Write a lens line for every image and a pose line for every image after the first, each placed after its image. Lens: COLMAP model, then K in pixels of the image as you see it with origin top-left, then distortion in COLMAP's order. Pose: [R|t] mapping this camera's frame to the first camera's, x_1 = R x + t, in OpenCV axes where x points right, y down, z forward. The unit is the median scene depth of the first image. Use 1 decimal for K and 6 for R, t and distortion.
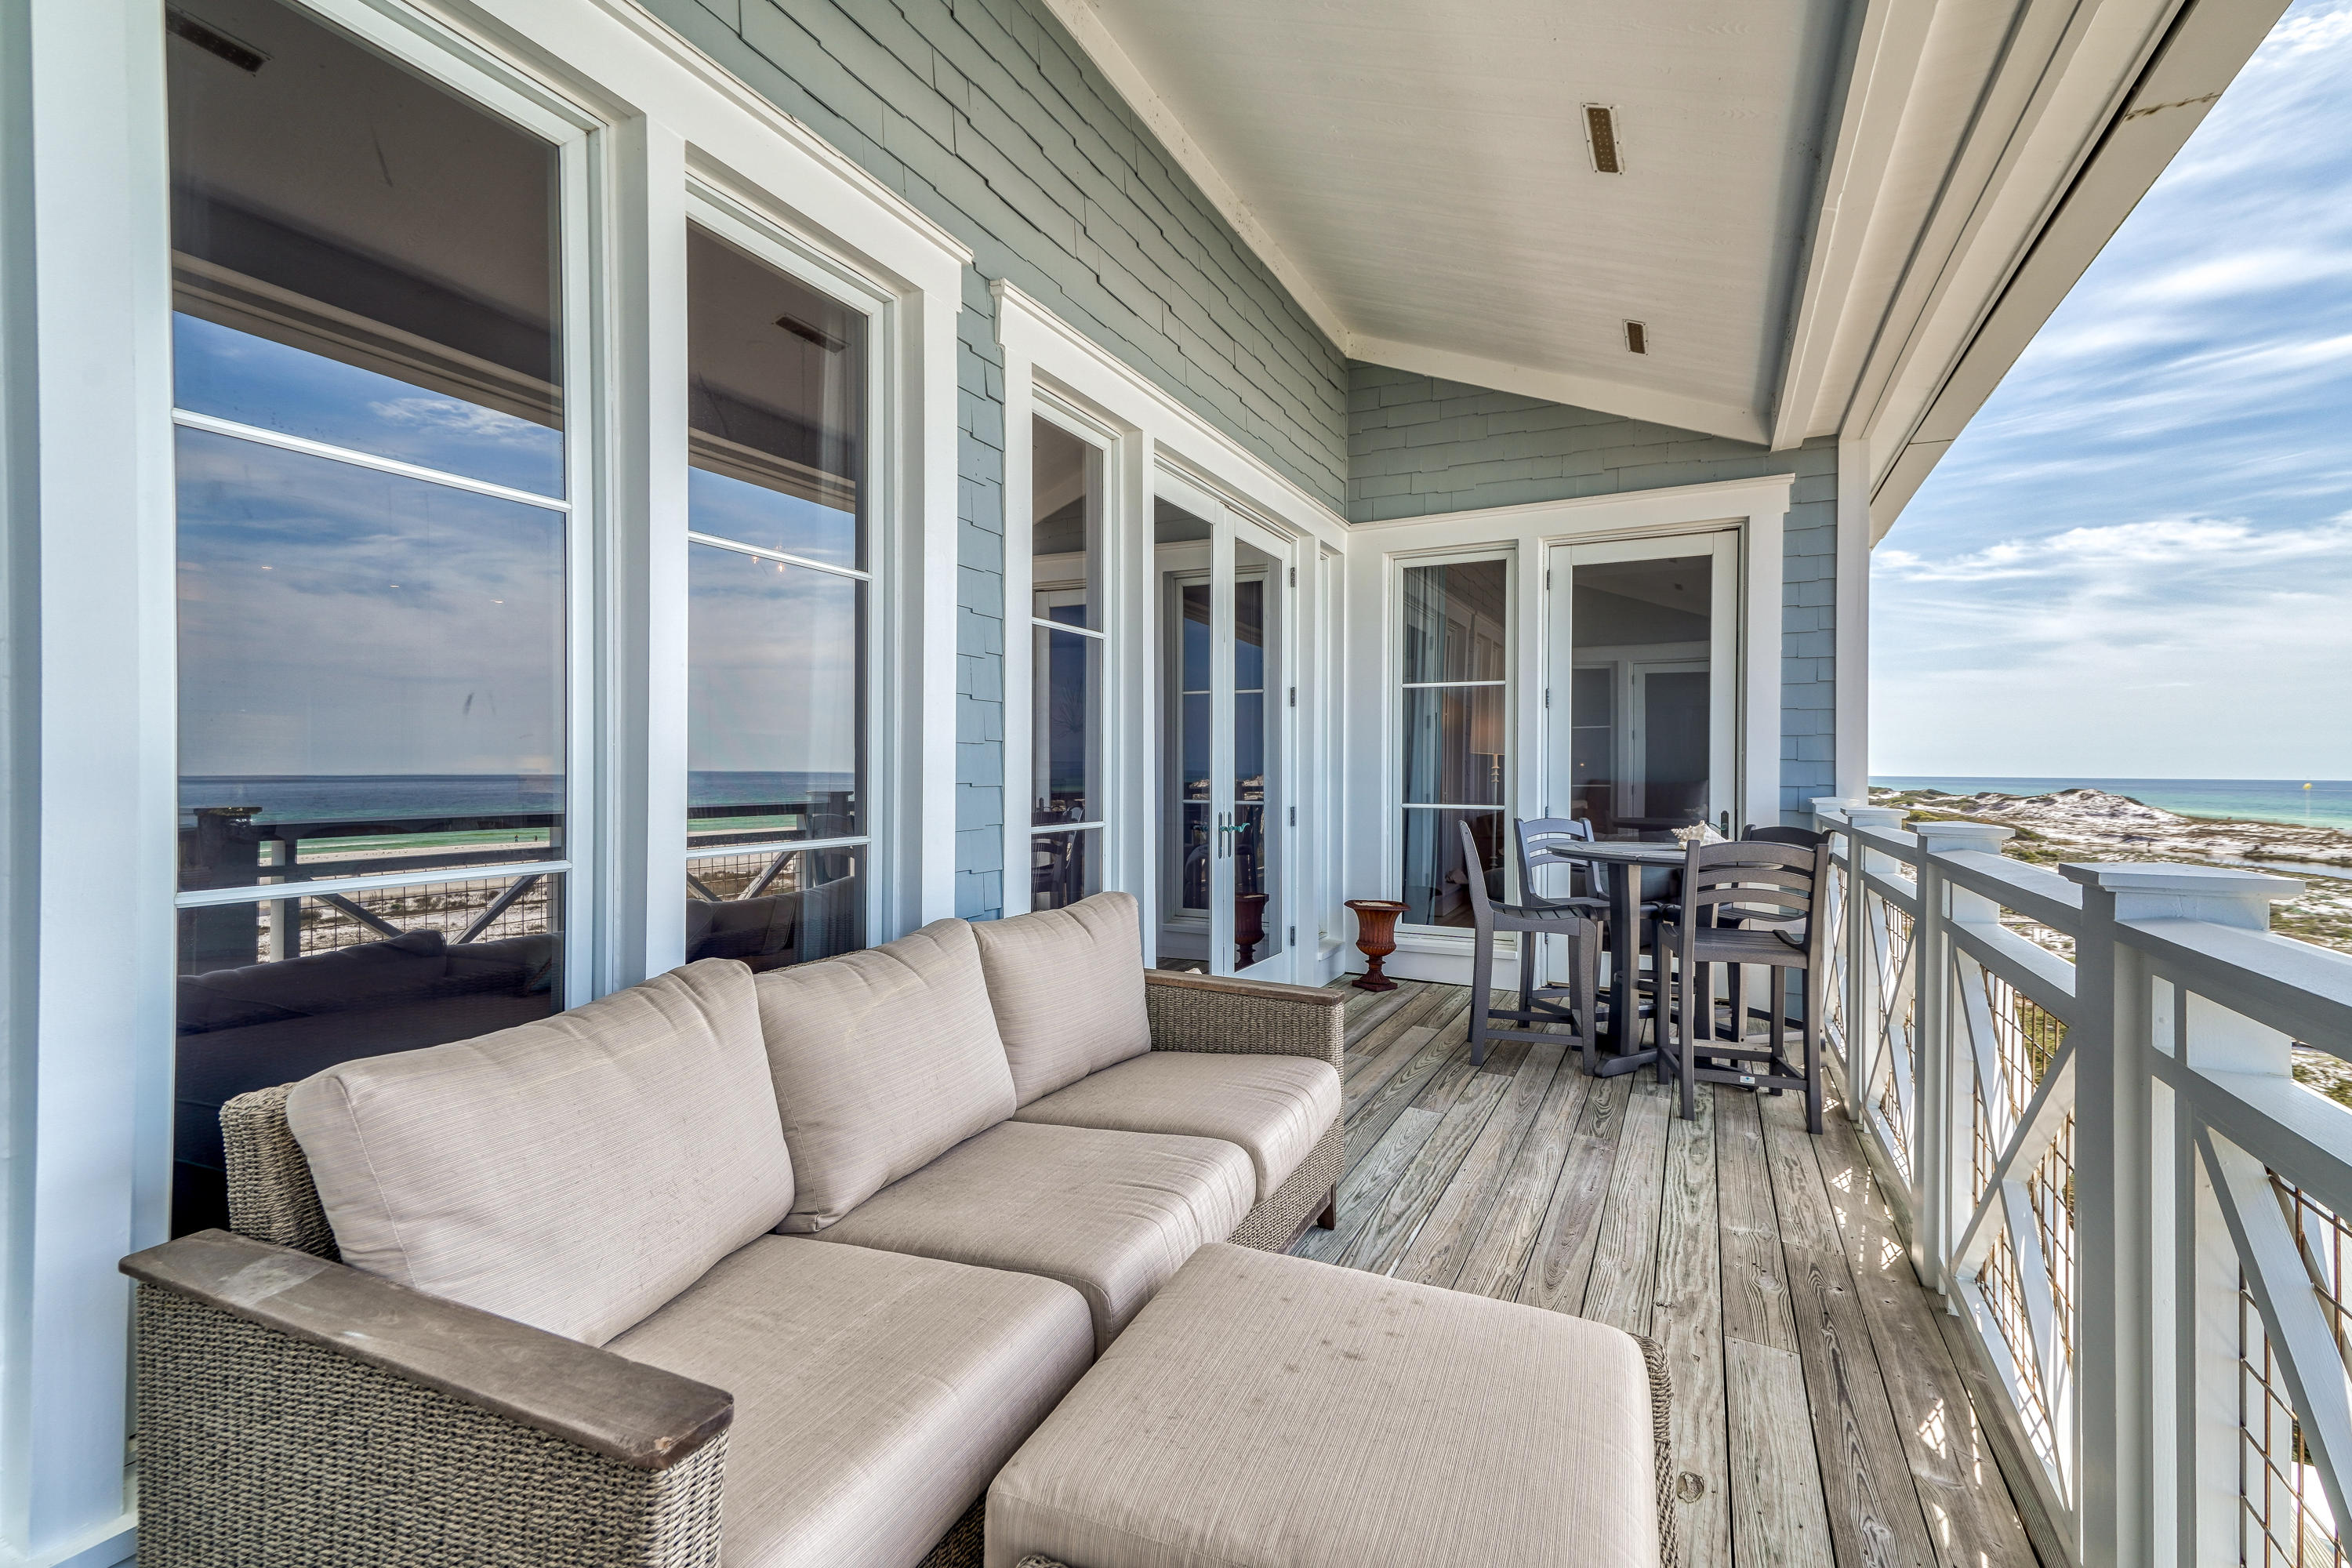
lens RADIAL K [[1093.8, 0, 1168.6], [0, 1093.8, 778.1], [0, 0, 1]] dist [0.046533, 0.000199]
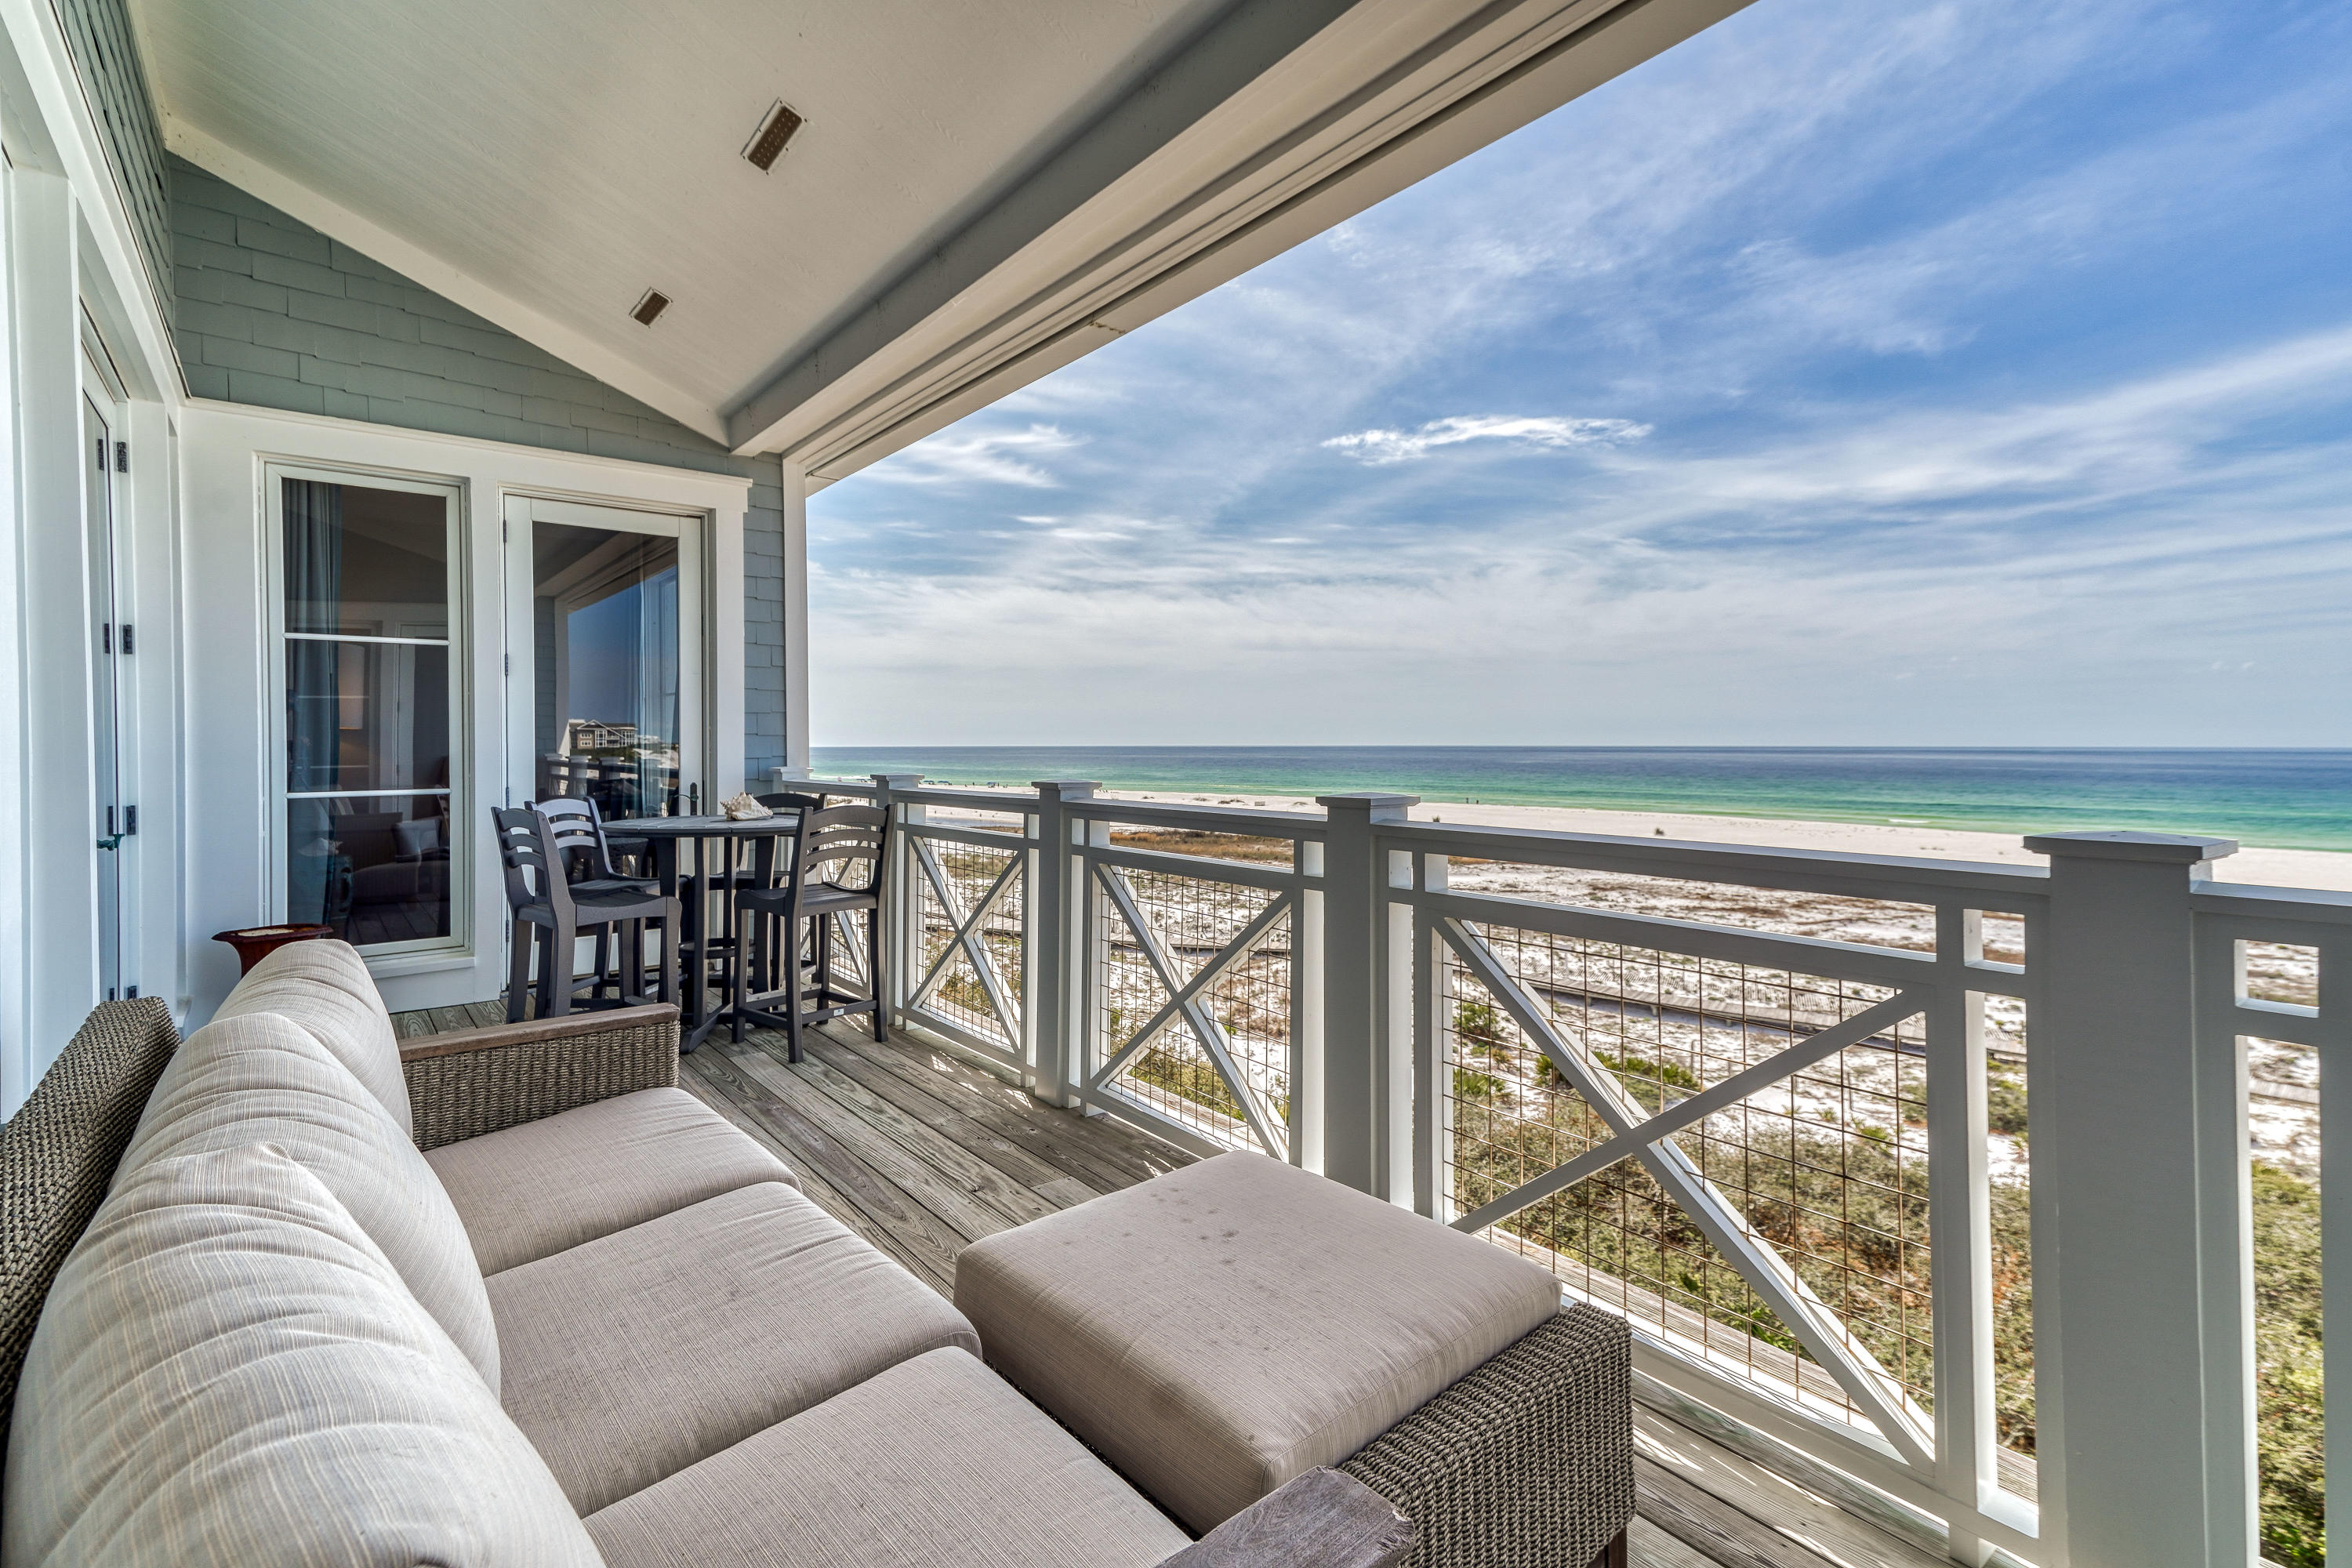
lens RADIAL K [[1072.5, 0, 1178.6], [0, 1072.5, 766.5], [0, 0, 1]] dist [0.037508, 0.000023]
pose [[0.415305, -0.029249, 0.909212, -0.338423], [0.015650, 0.999565, 0.025007, -0.006629], [-0.909547, 0.003844, 0.415582, 0.207403]]
